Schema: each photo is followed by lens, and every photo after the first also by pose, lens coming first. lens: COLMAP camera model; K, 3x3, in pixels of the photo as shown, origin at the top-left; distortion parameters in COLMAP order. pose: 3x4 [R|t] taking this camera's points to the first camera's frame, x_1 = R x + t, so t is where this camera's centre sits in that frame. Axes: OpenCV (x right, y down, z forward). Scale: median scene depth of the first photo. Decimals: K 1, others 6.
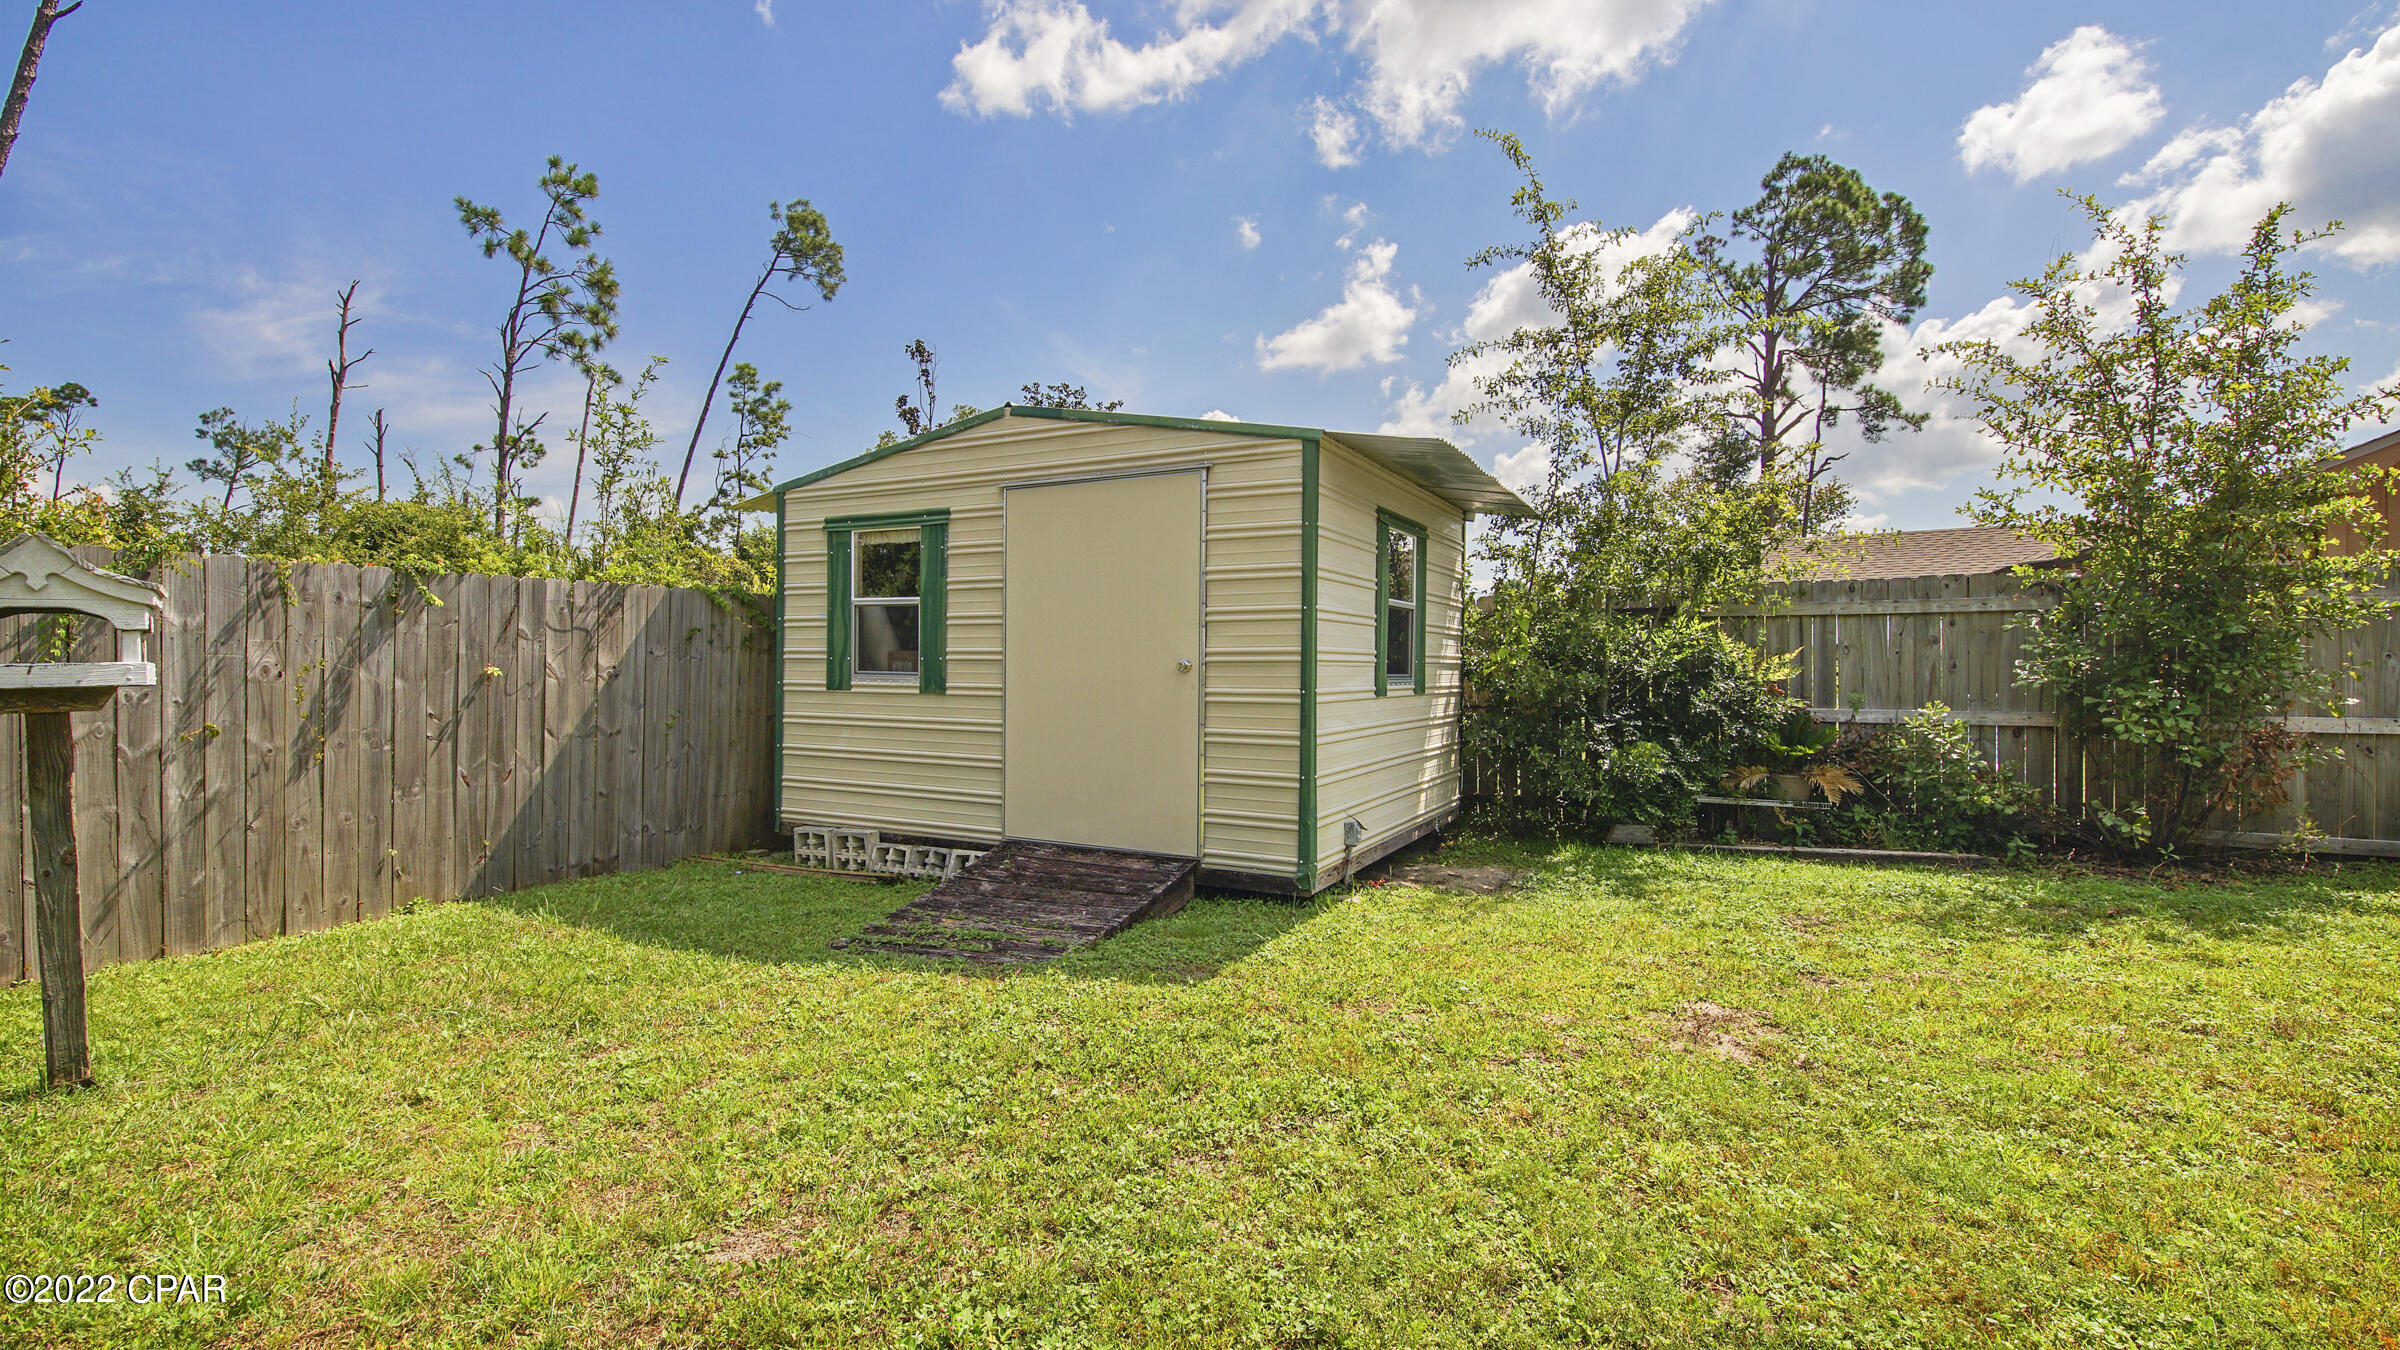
lens RADIAL K [[1061.5, 0, 1197.7], [0, 1061.5, 679.6], [0, 0, 1]] dist [0.041255, -0.021991]
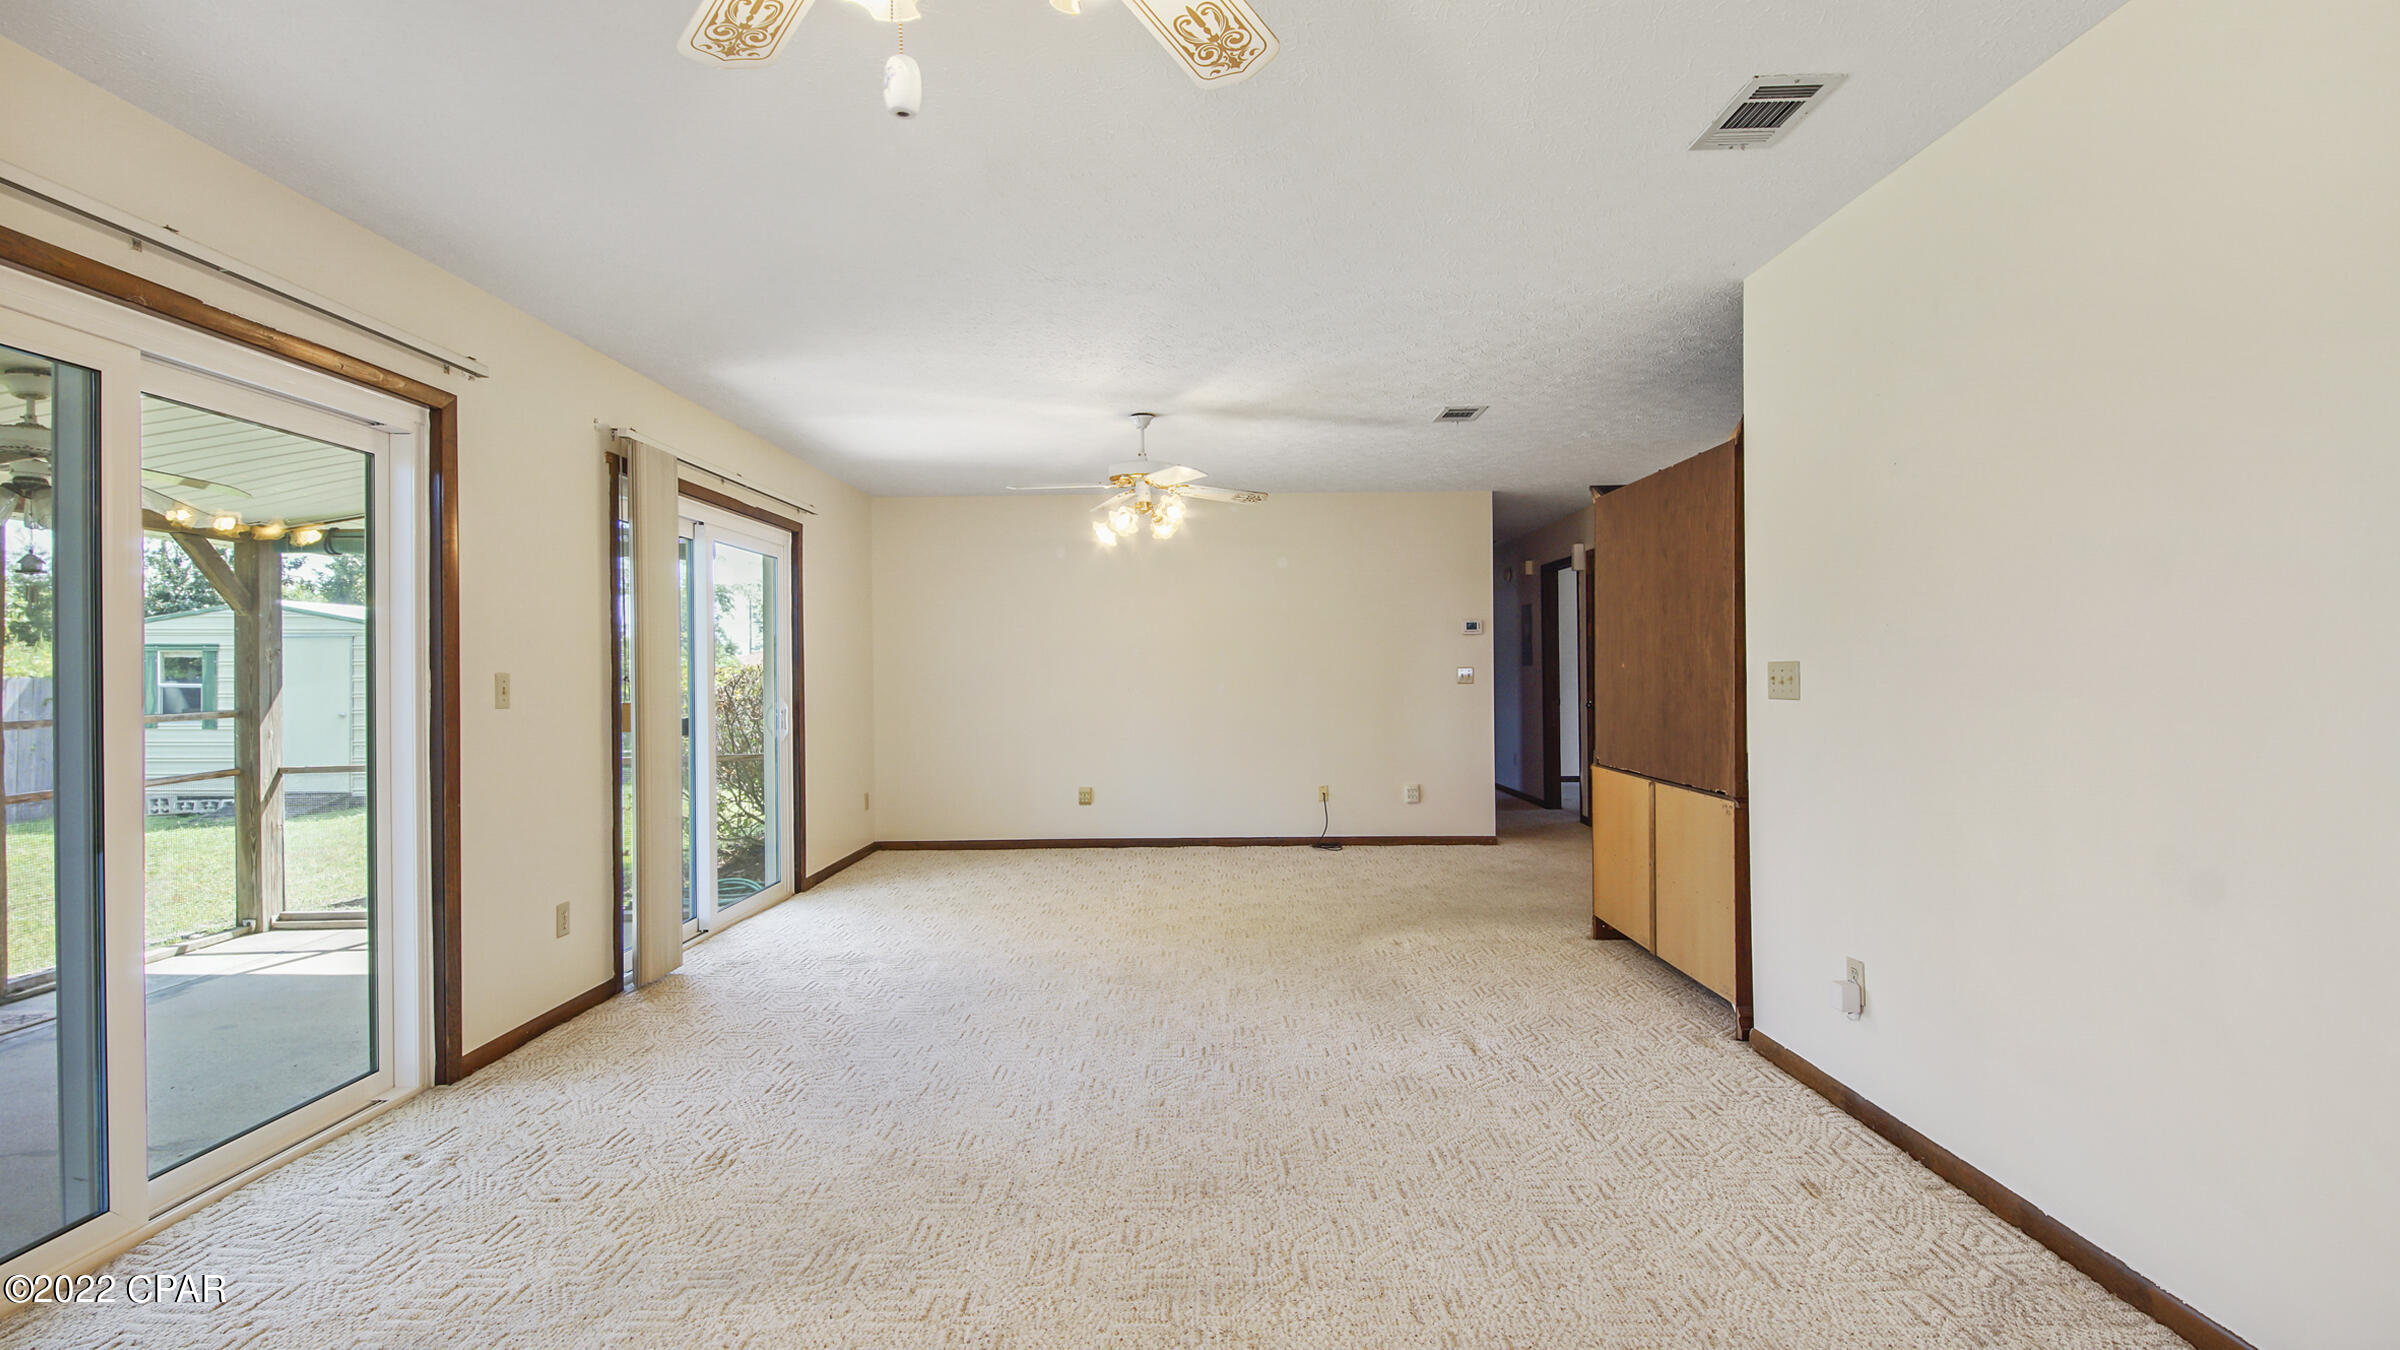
lens RADIAL K [[1041.3, 0, 1169.8], [0, 1041.3, 664.6], [0, 0, 1]] dist [0.001408, -0.007418]
pose [[0.884886, -0.009980, 0.465700, 0.064164], [0.020343, 0.999645, -0.017232, -0.005308], [-0.465363, 0.024722, 0.884775, -0.228535]]
